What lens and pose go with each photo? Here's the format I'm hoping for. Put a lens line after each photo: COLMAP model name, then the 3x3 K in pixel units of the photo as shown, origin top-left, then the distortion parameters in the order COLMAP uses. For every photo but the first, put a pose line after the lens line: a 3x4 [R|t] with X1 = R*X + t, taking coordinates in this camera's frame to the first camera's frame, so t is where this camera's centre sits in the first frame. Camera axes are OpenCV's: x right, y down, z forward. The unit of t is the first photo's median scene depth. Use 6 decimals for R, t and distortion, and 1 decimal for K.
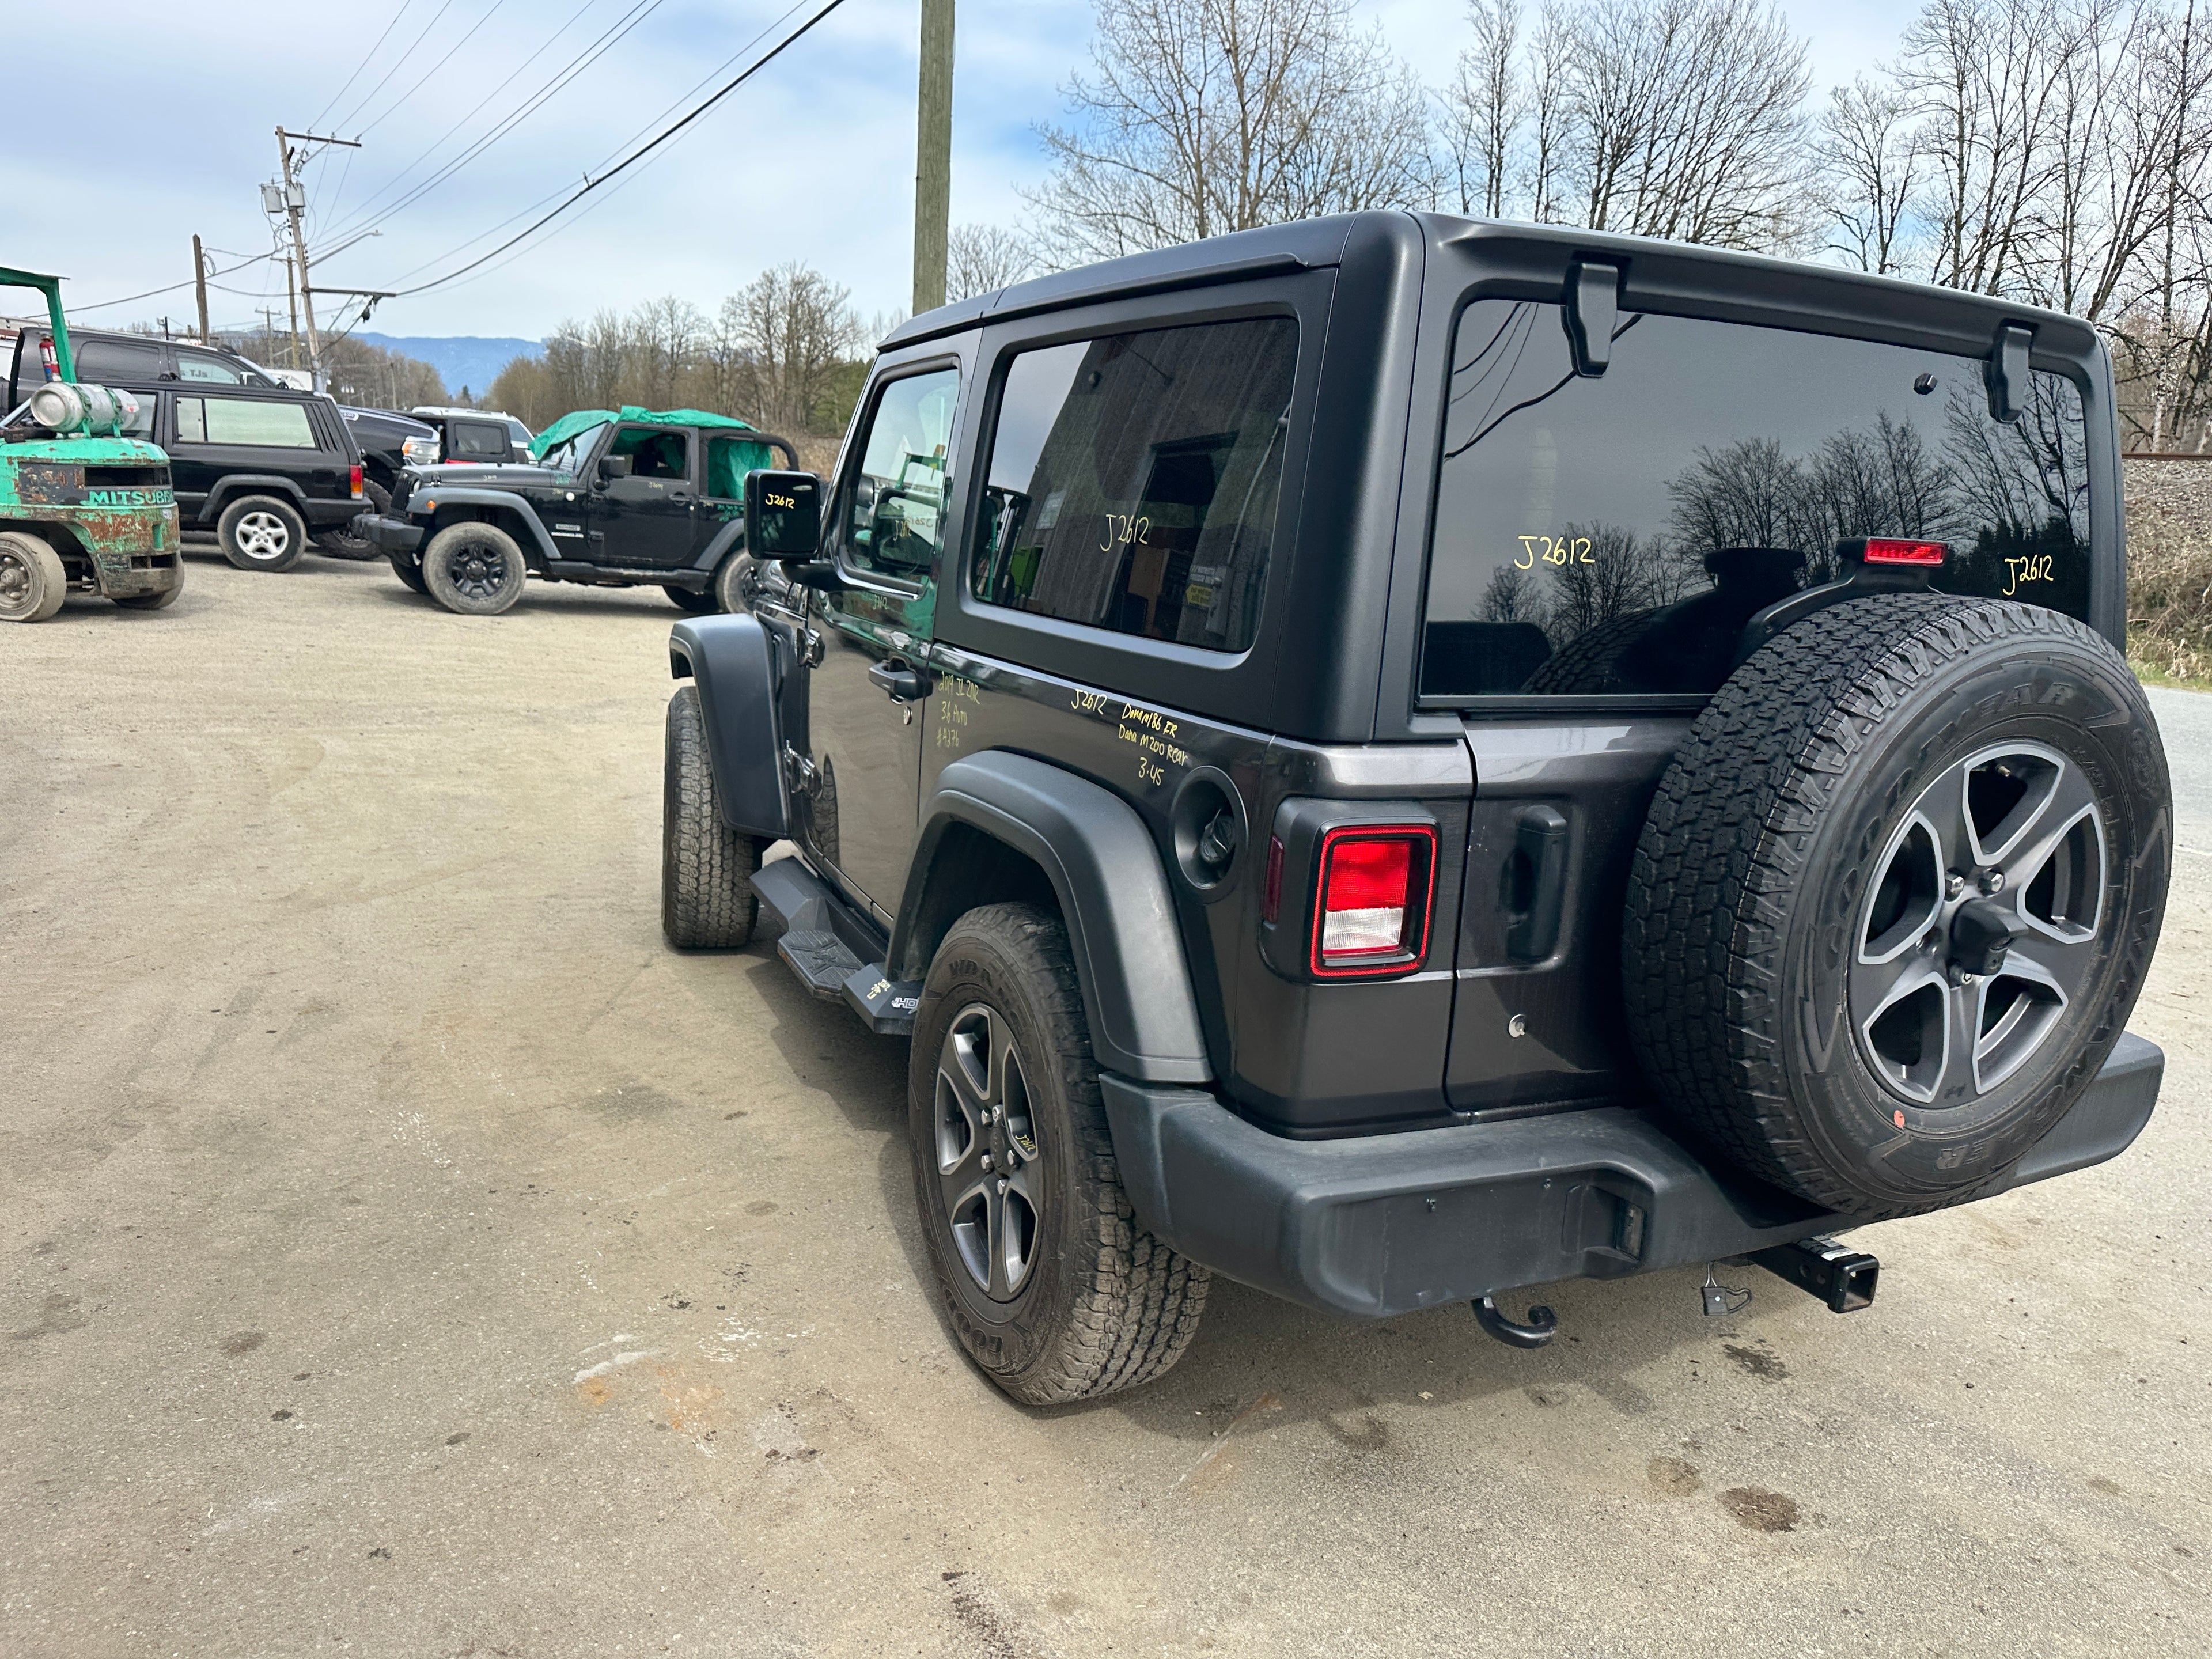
lens RADIAL K [[1566.1, 0, 1116.8], [0, 1566.1, 824.5], [0, 0, 1]] dist [0.023648, -0.030941]
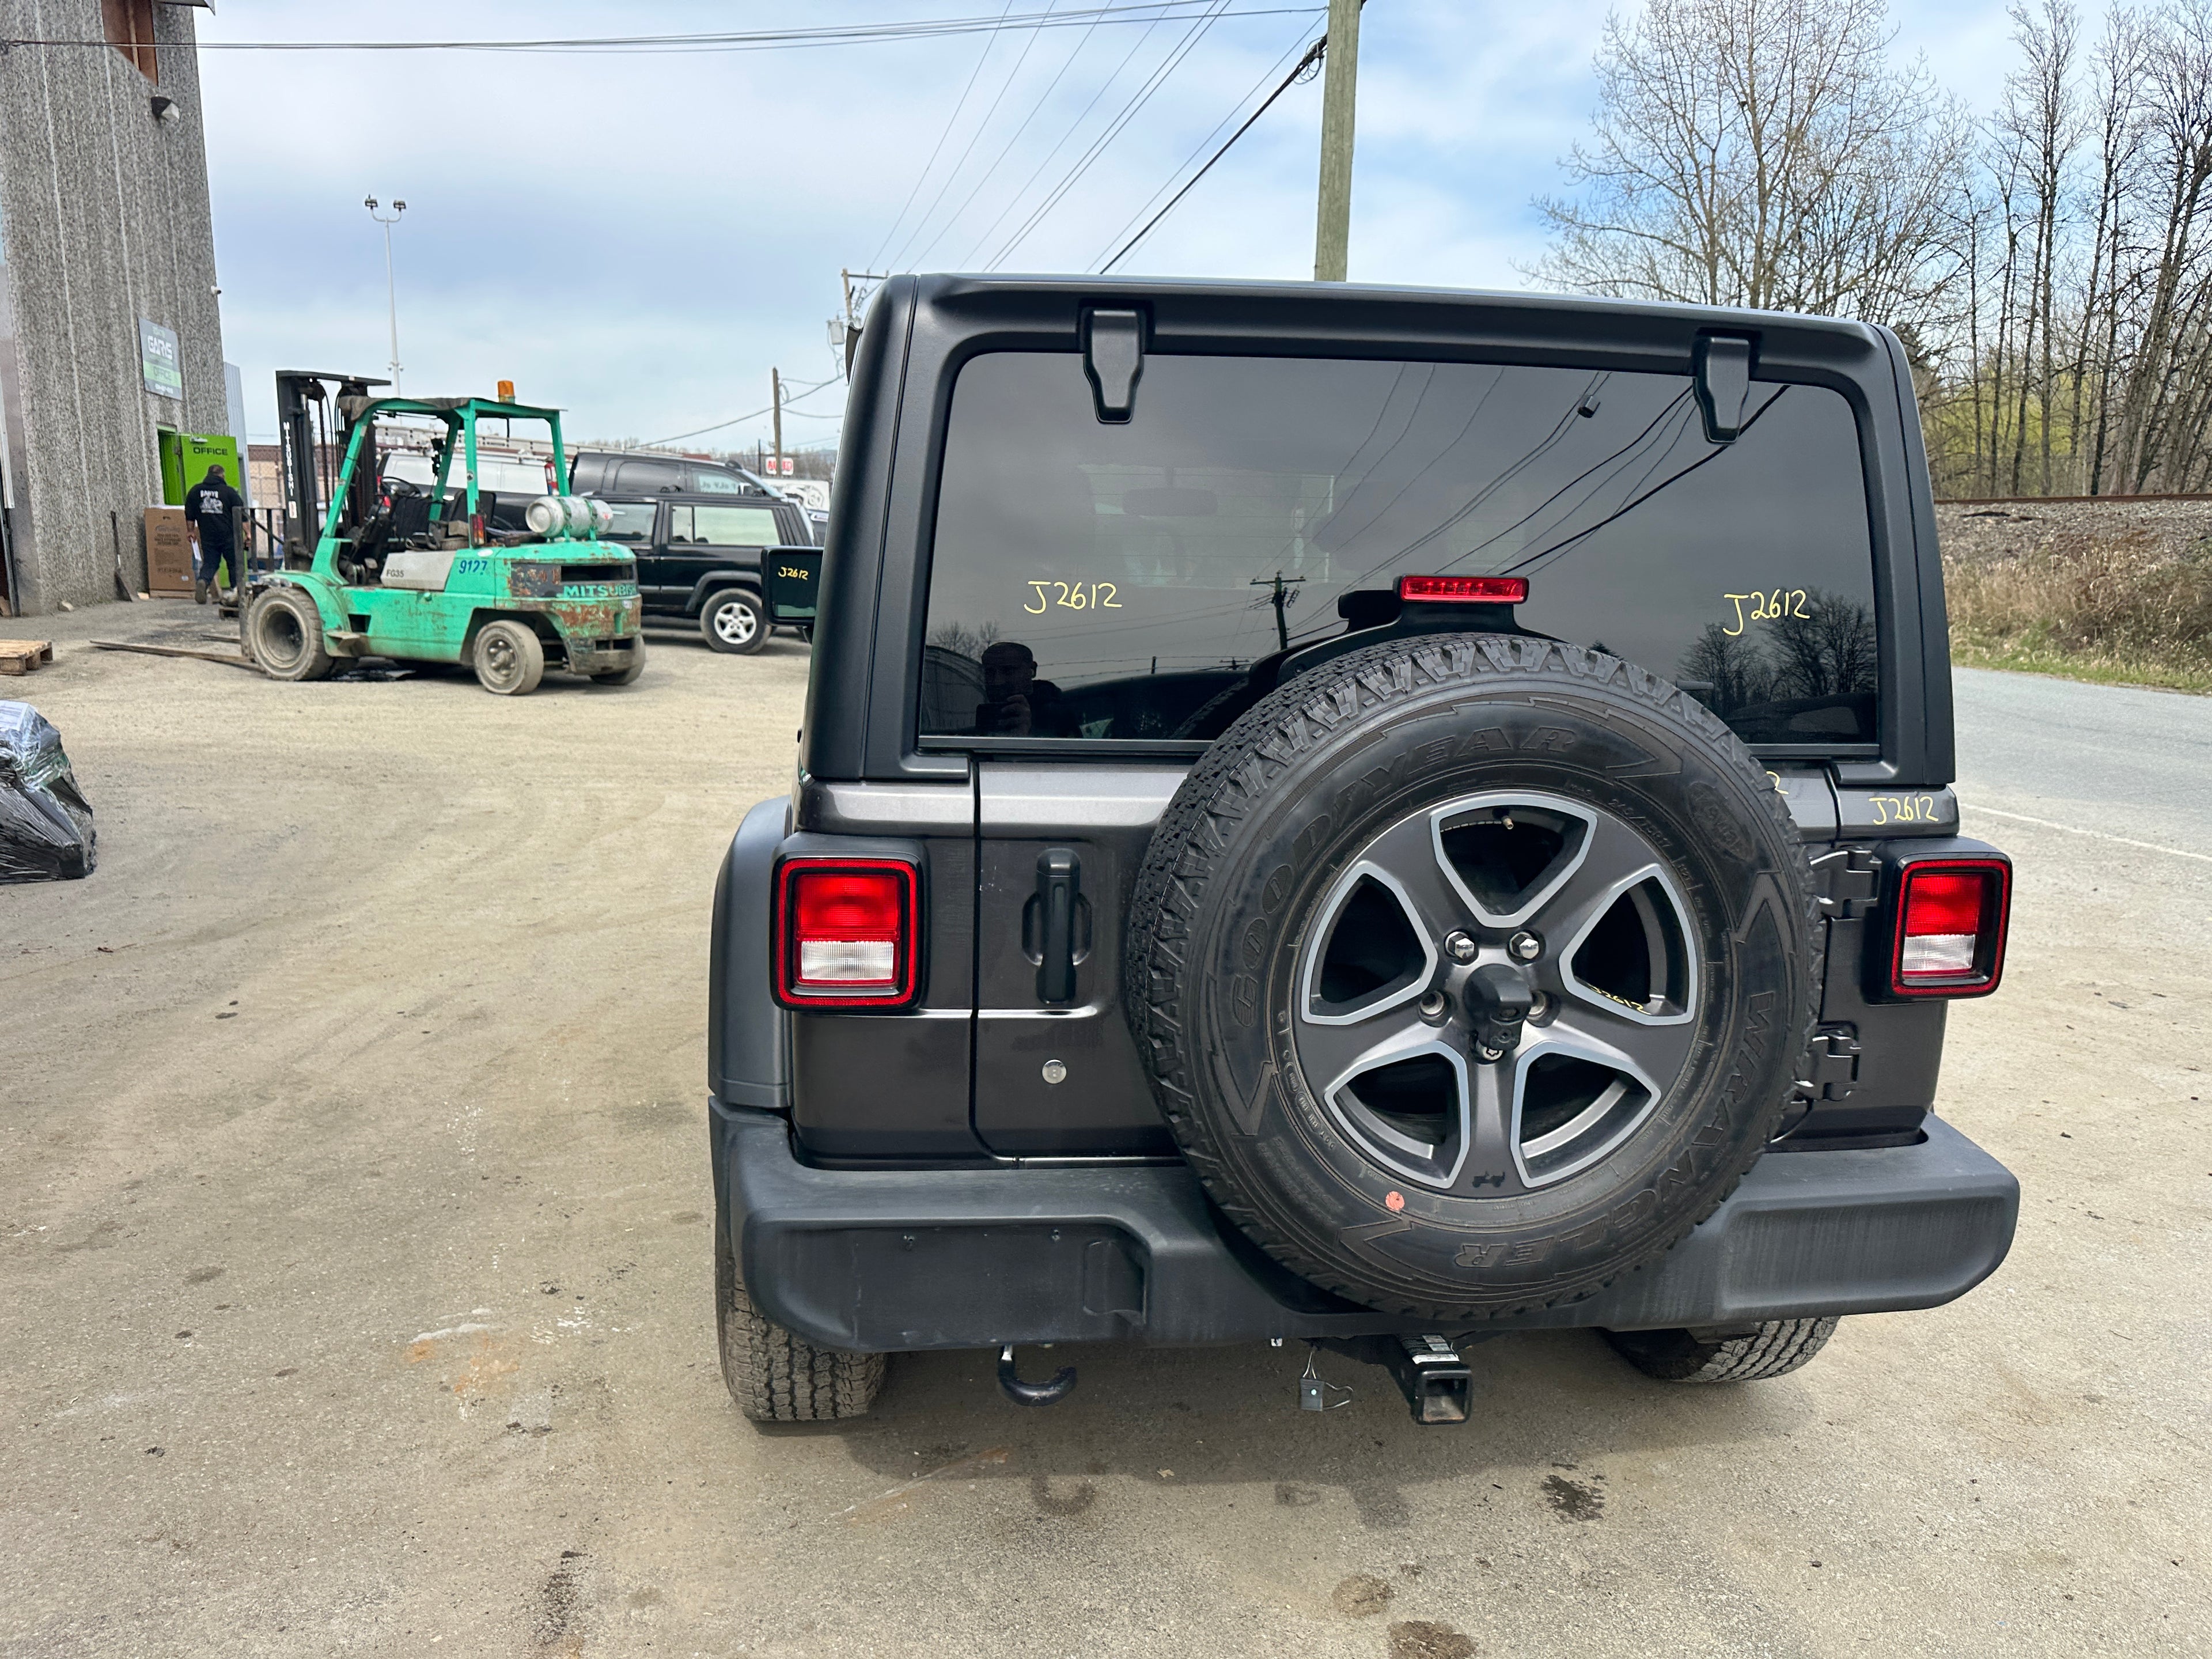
lens RADIAL K [[1567.8, 0, 1115.3], [0, 1567.8, 814.5], [0, 0, 1]] dist [0.013307, -0.016431]
pose [[0.949236, 0.021939, -0.313799, 0.106783], [-0.039377, 0.998006, -0.049338, 0.002439], [0.312090, 0.059190, 0.948207, 0.013304]]
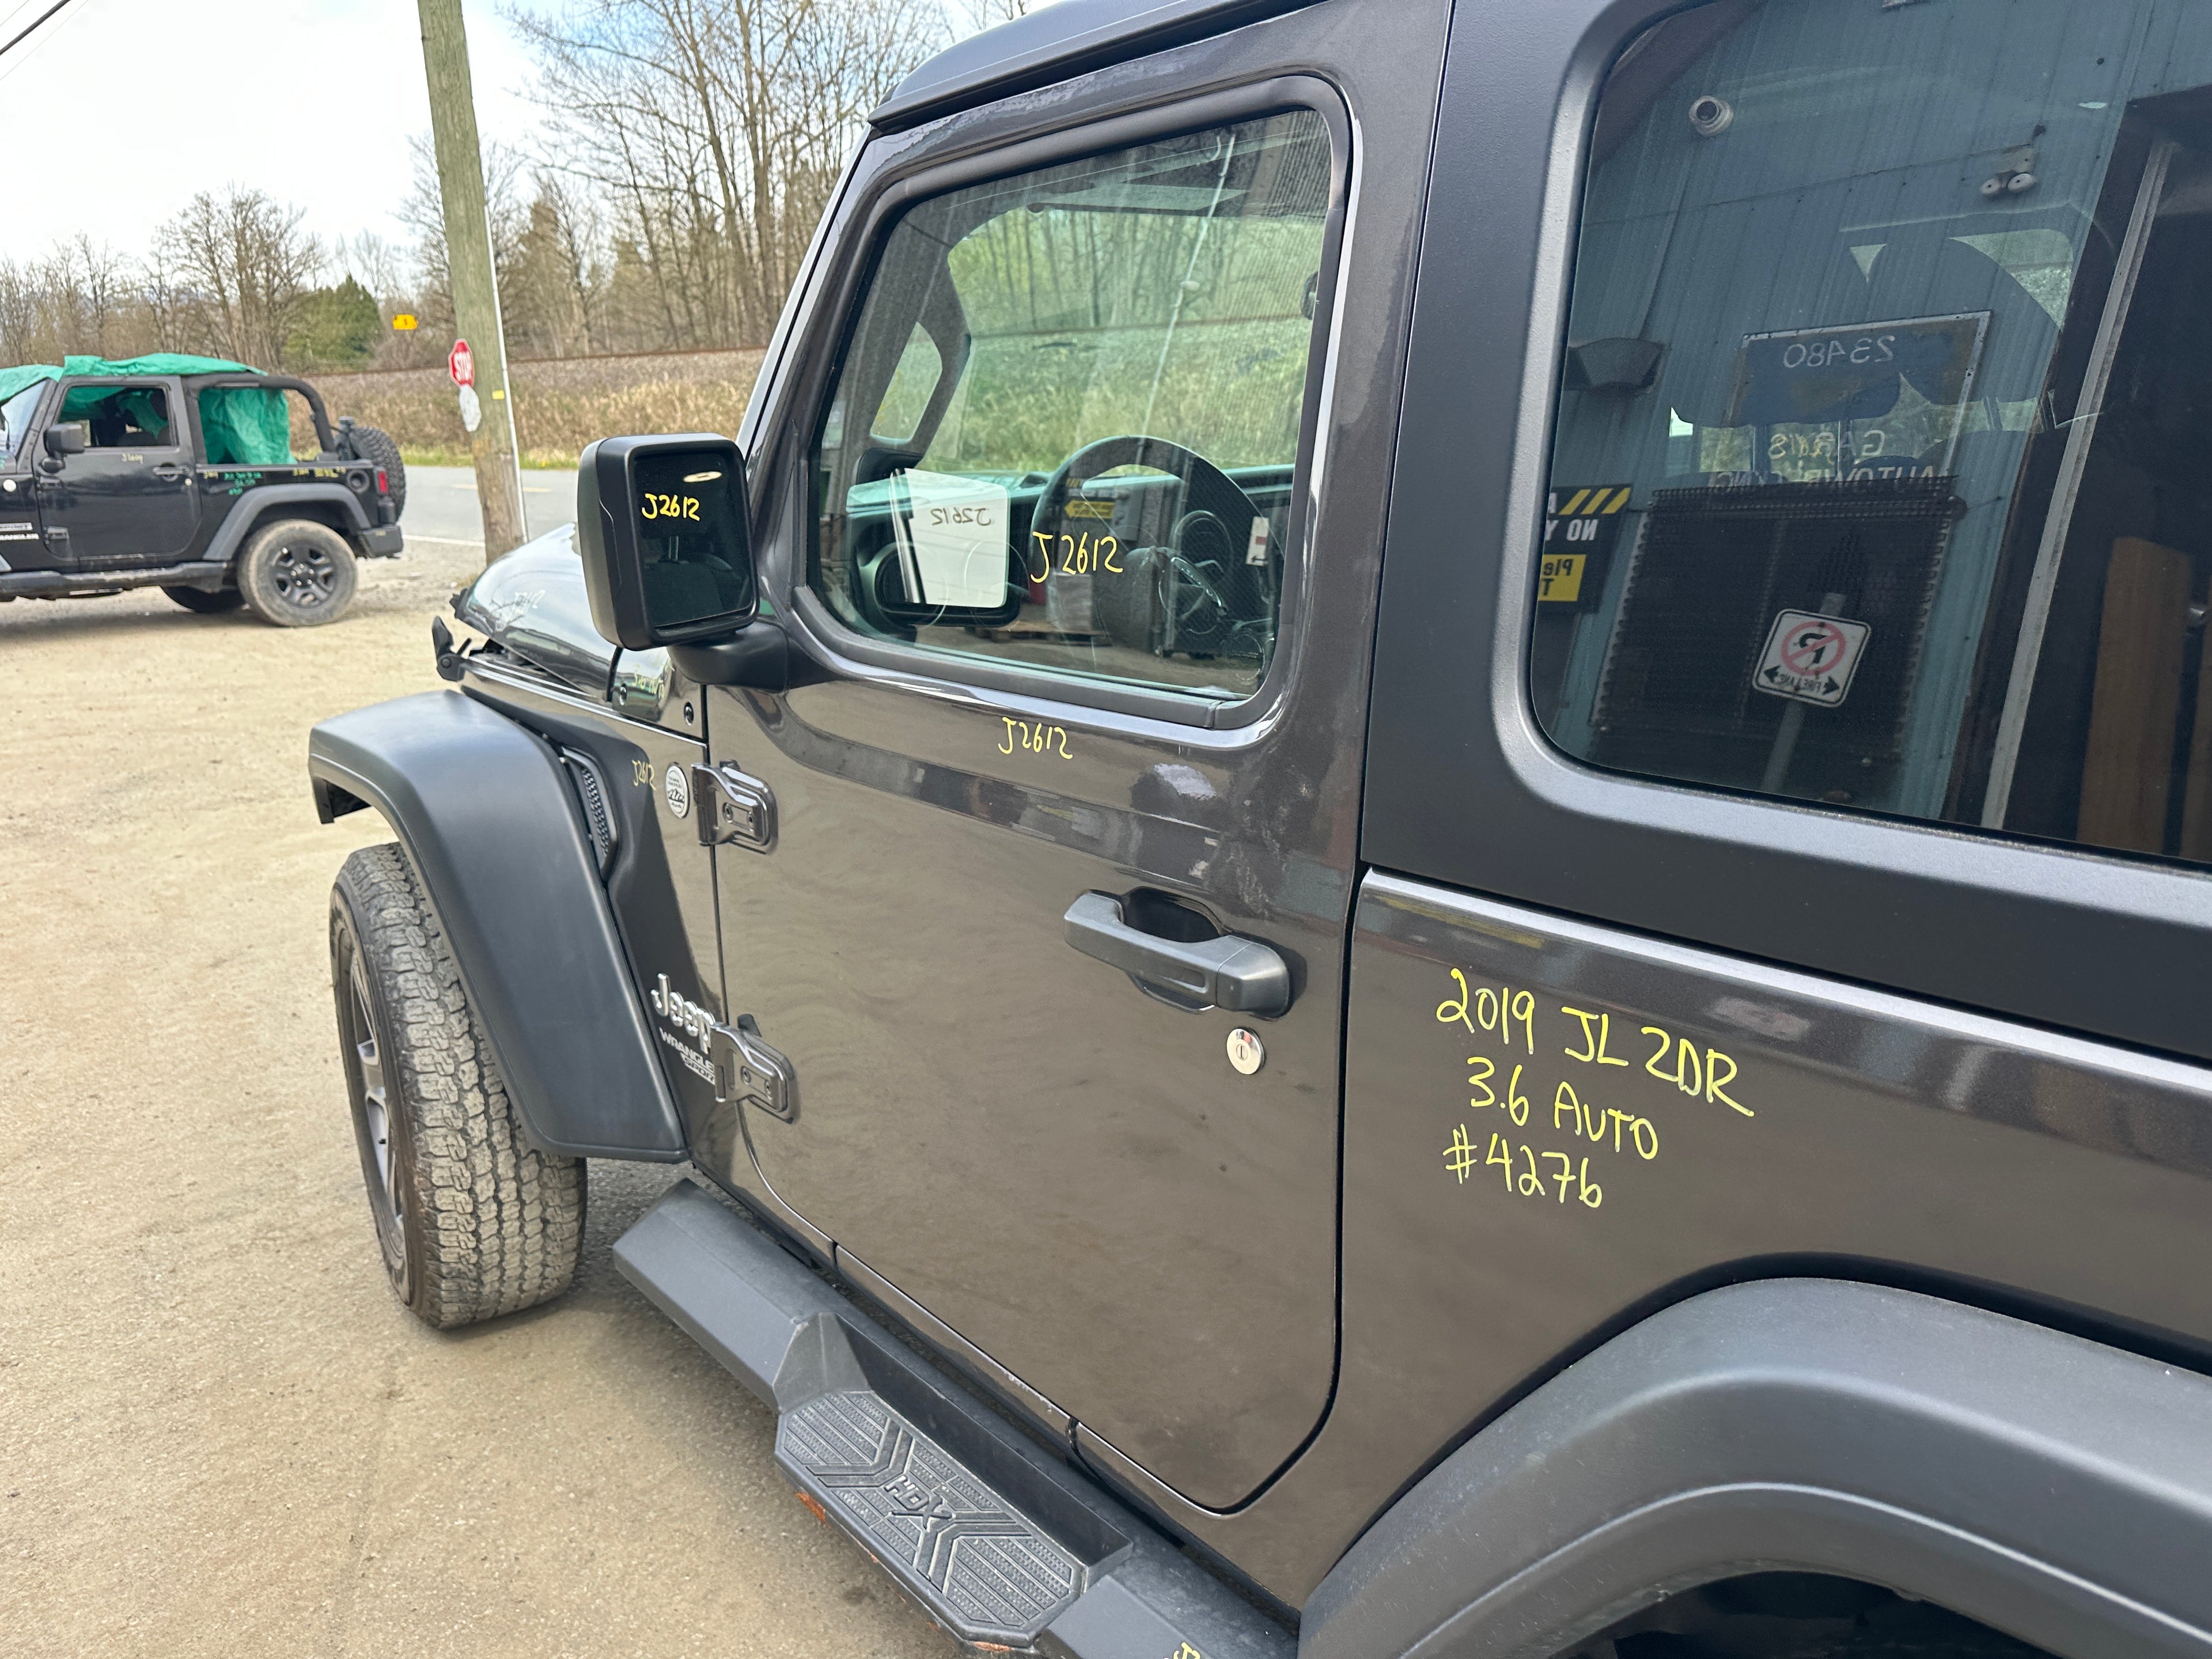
lens RADIAL K [[1567.8, 0, 1115.3], [0, 1567.8, 814.5], [0, 0, 1]] dist [0.013307, -0.016431]
pose [[0.956386, -0.154693, 0.247781, -0.066629], [0.140749, 0.987340, 0.073147, -0.042731], [-0.255960, -0.035082, 0.966051, 0.172965]]
